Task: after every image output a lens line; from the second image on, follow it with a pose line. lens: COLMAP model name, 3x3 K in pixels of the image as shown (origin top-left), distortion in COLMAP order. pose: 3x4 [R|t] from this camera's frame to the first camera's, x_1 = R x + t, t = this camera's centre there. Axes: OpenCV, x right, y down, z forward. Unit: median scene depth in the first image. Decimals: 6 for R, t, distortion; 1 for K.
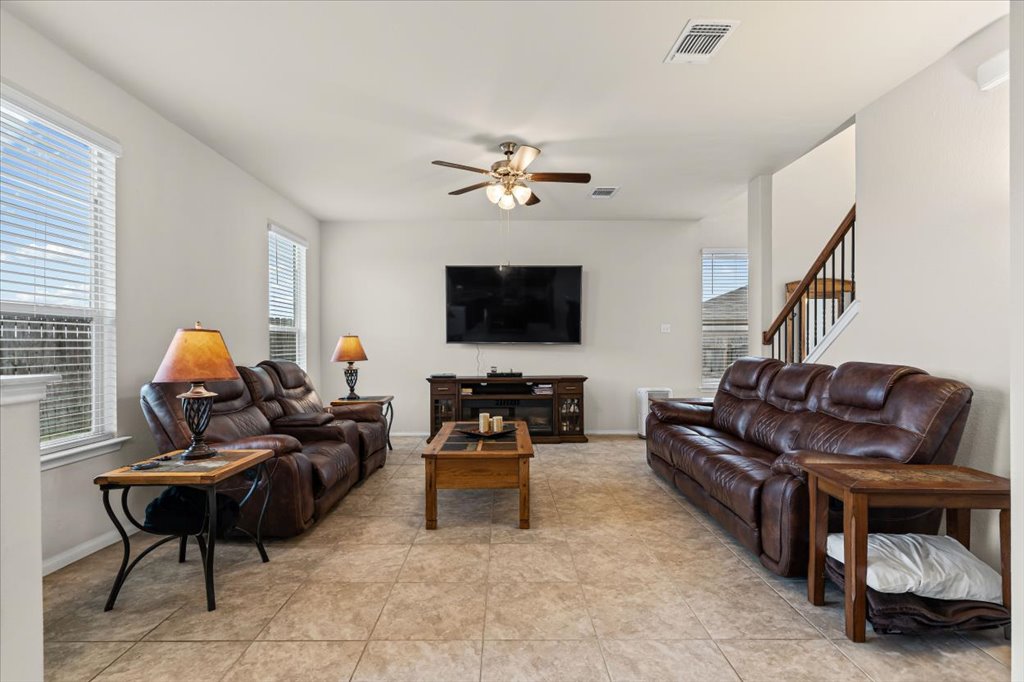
lens RADIAL K [[472.2, 0, 509.2], [0, 472.2, 343.9], [0, 0, 1]] dist [0.000010, 0.000012]
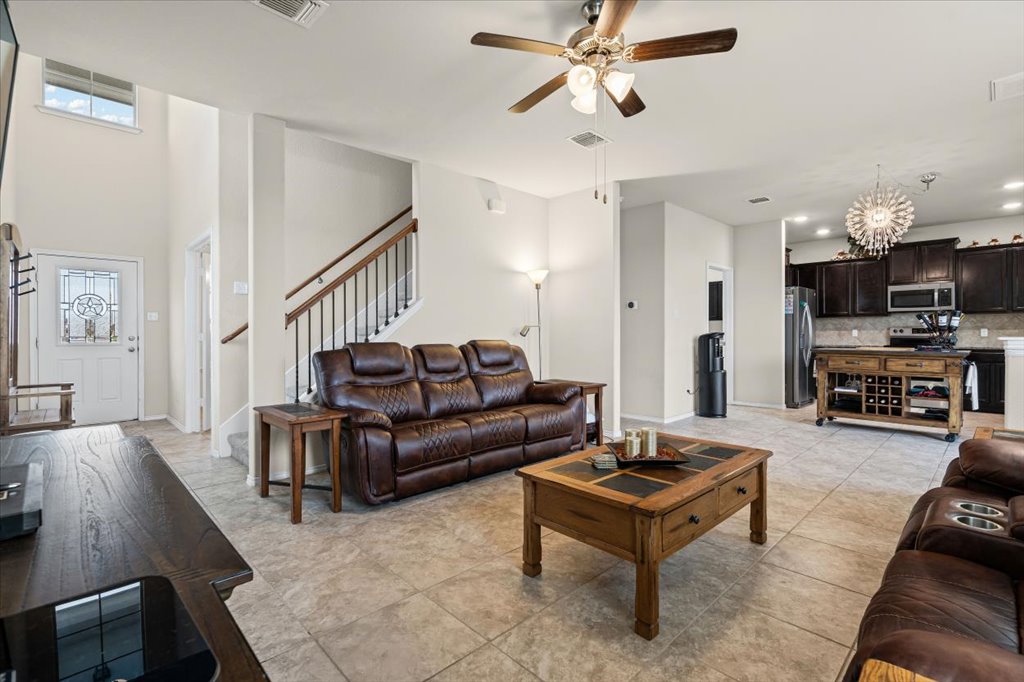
lens RADIAL K [[470.4, 0, 504.9], [0, 470.4, 336.2], [0, 0, 1]] dist [0.004872, 0.000234]
pose [[-0.675411, 0.003082, 0.737435, -0.525525], [0.005603, 0.999984, 0.000952, 0.022274], [-0.737421, 0.004775, -0.675417, 2.076535]]
